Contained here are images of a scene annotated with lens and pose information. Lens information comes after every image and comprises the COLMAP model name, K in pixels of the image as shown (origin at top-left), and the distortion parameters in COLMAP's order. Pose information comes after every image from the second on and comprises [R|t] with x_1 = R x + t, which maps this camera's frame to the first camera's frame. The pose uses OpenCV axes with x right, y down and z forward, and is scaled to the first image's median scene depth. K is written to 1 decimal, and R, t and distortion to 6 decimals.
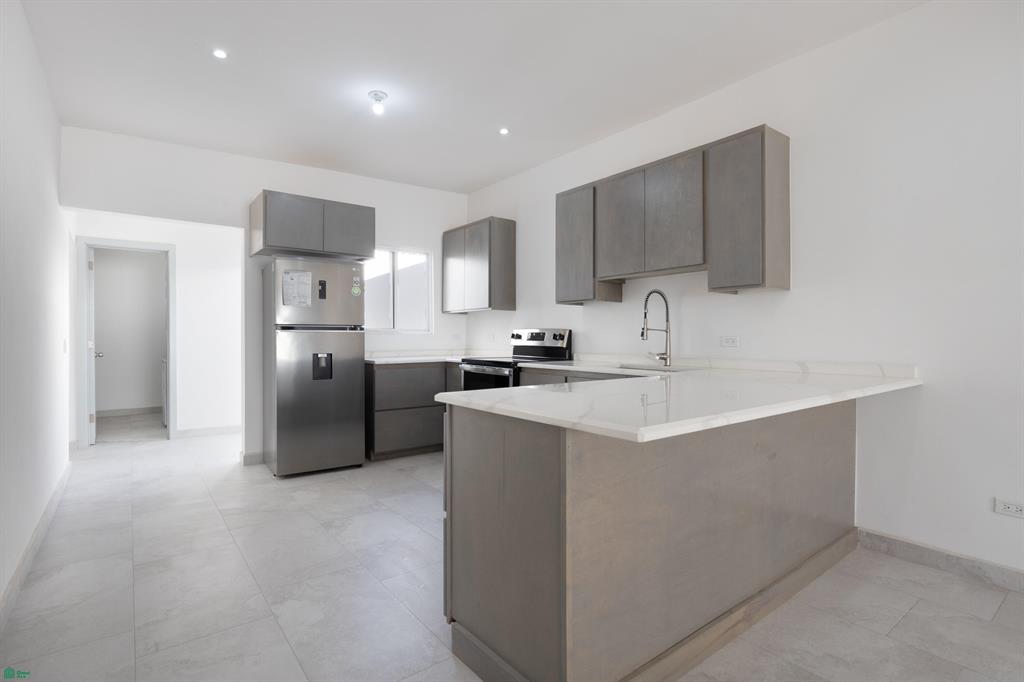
lens RADIAL K [[505.0, 0, 512.4], [0, 505.0, 342.8], [0, 0, 1]] dist [-0.001624, 0.000732]
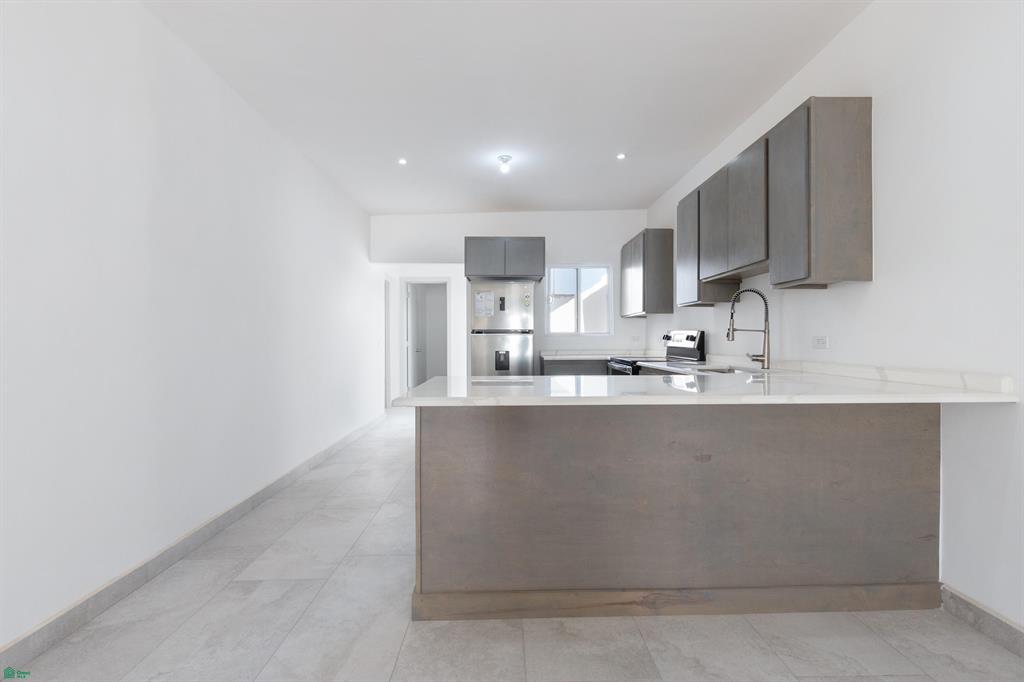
lens RADIAL K [[461.3, 0, 511.0], [0, 461.3, 340.0], [0, 0, 1]] dist [0.004632, -0.000147]
pose [[0.802176, -0.000749, -0.597088, 0.438804], [-0.005075, 0.999955, -0.008072, 0.002091], [0.597066, 0.009505, 0.802135, 0.027276]]
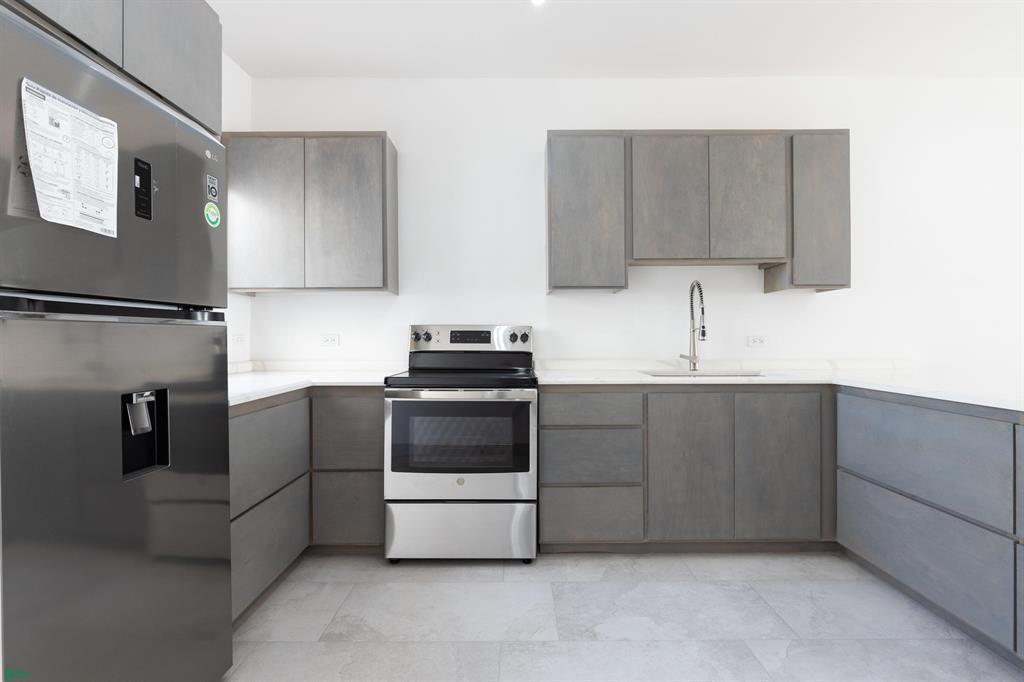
lens RADIAL K [[505.0, 0, 517.9], [0, 505.0, 335.1], [0, 0, 1]] dist [-0.001624, 0.000732]
pose [[0.607900, 0.003463, 0.794006, -0.559586], [0.012149, 0.999833, -0.013662, -0.006305], [-0.793920, 0.017952, 0.607757, 0.712489]]
